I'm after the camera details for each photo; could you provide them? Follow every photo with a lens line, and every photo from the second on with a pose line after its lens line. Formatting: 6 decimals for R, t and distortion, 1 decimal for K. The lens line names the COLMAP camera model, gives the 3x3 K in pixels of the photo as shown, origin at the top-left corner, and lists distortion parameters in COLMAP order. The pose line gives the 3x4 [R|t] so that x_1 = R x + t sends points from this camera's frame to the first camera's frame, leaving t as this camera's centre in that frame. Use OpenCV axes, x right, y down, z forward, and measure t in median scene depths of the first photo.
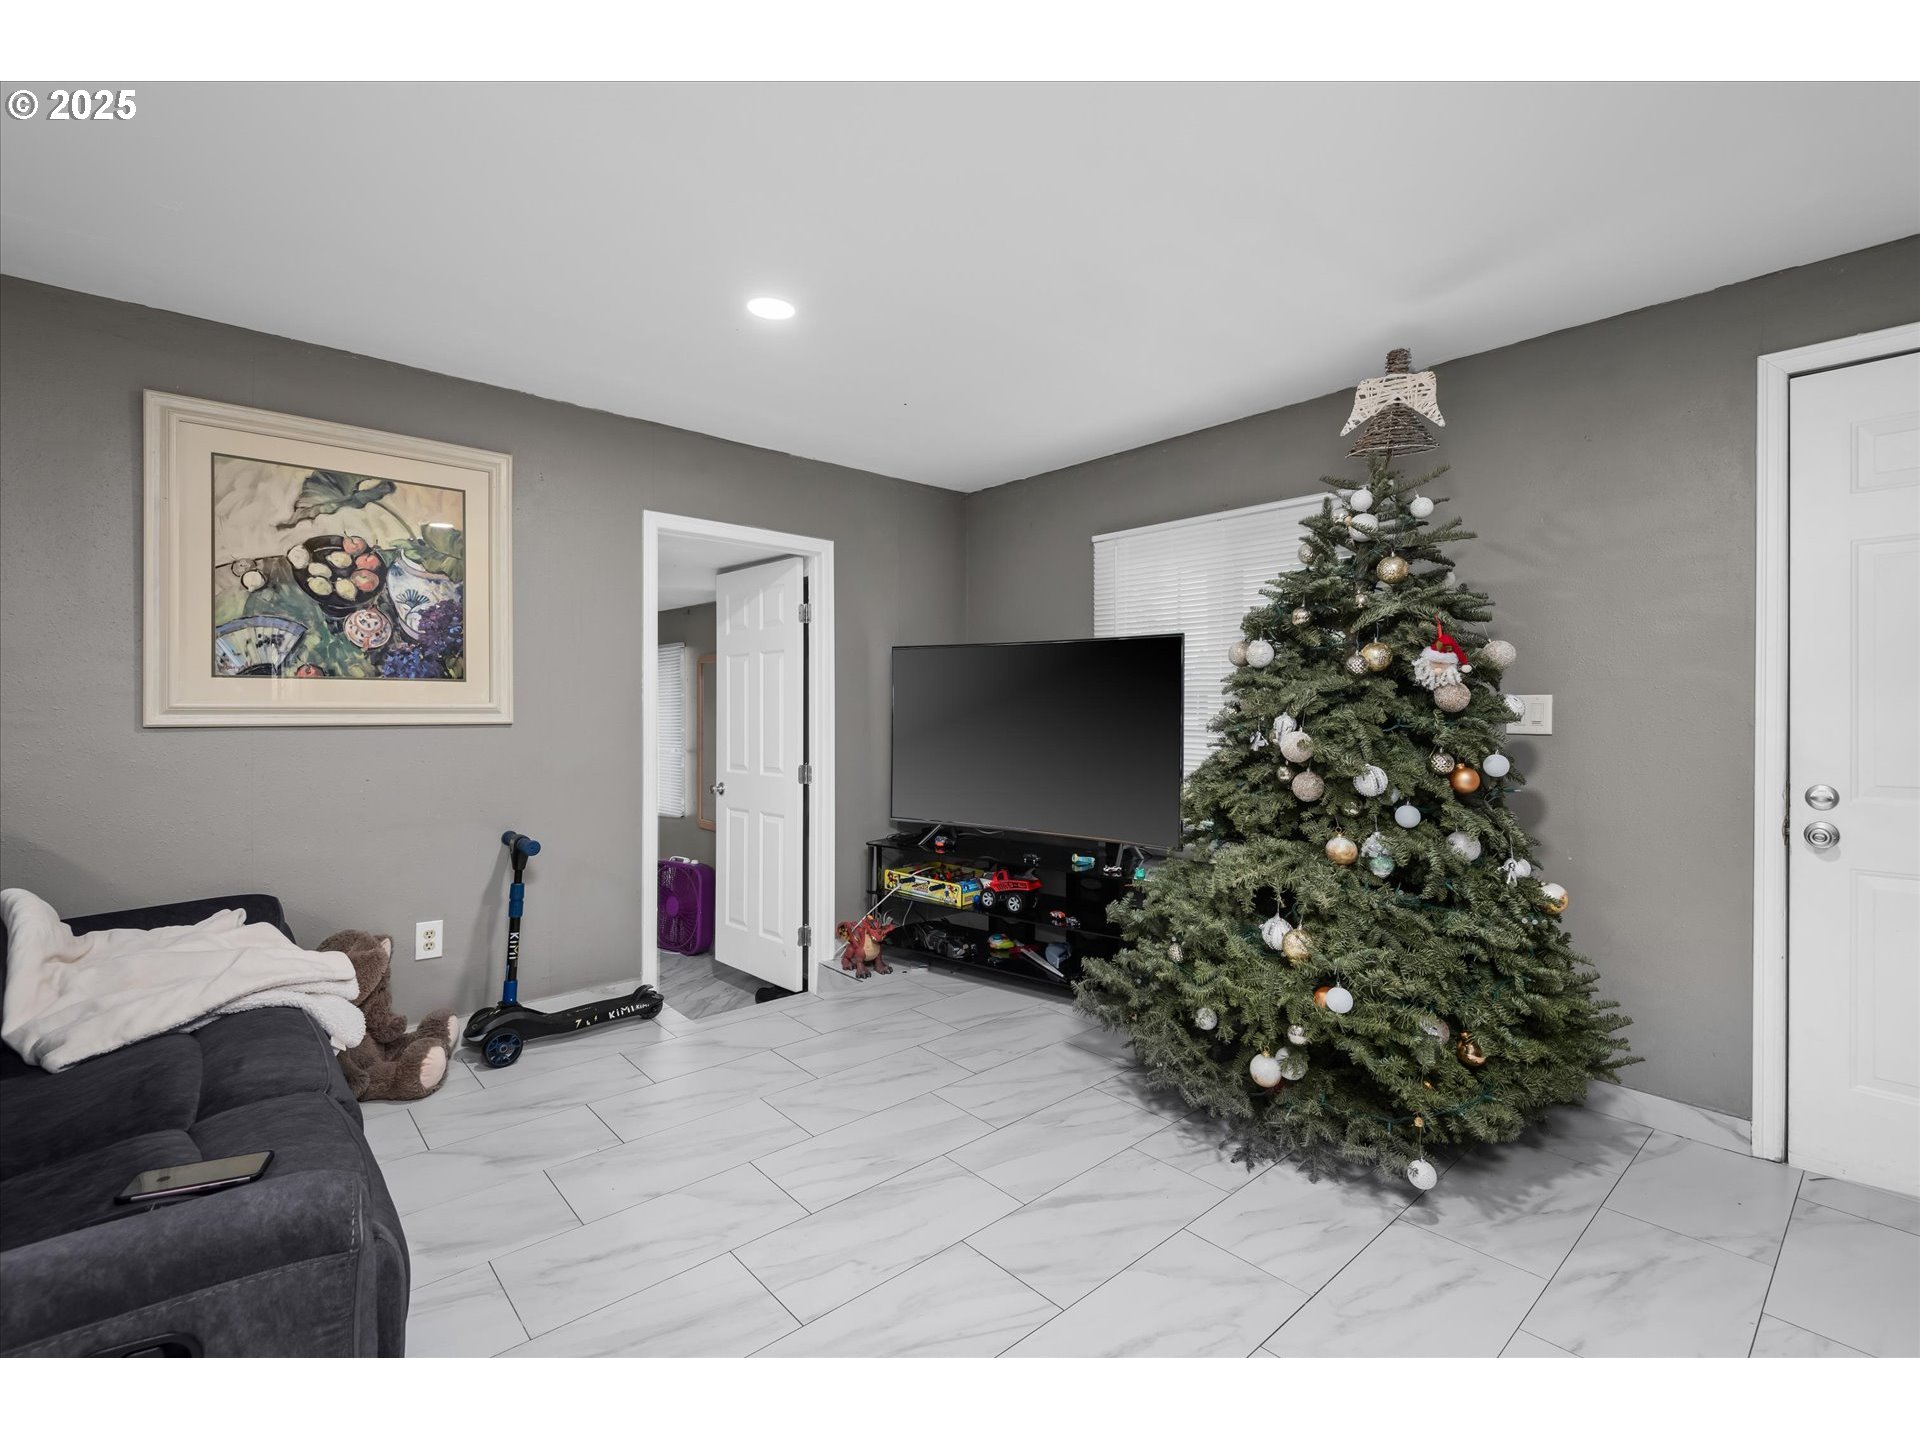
lens RADIAL K [[879.0, 0, 959.8], [0, 879.0, 709.5], [0, 0, 1]] dist [-0.000934, -0.007931]
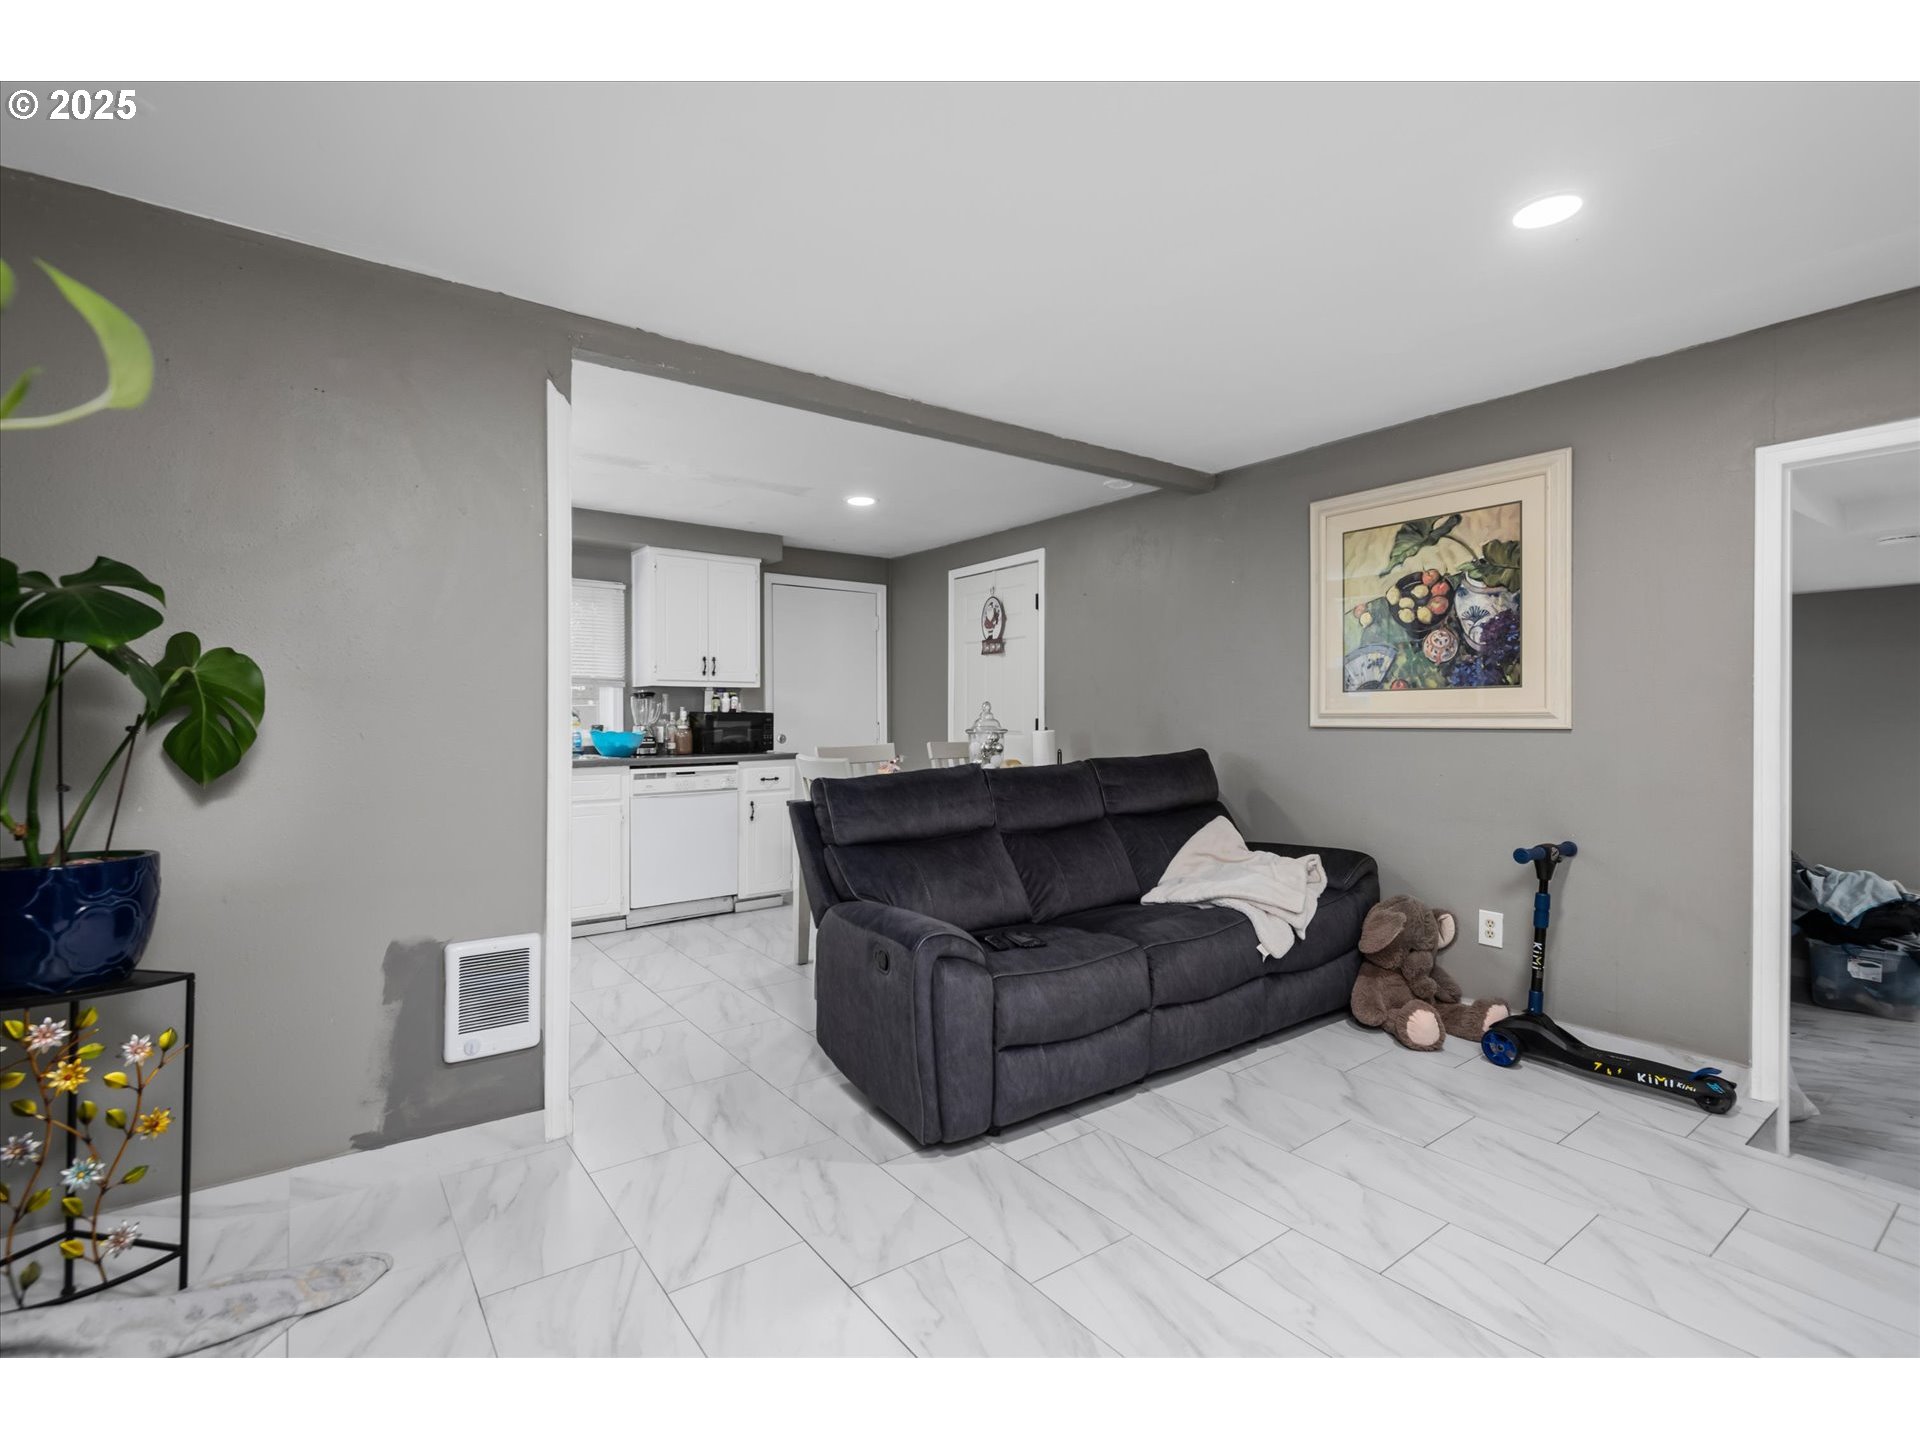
lens RADIAL K [[879.0, 0, 960.9], [0, 879.0, 720.8], [0, 0, 1]] dist [-0.000934, -0.007931]
pose [[-0.113385, 0.000210, -0.993551, 0.563731], [-0.000290, 1.000000, 0.000244, 0.007904], [0.993551, 0.000316, -0.113385, 0.498781]]
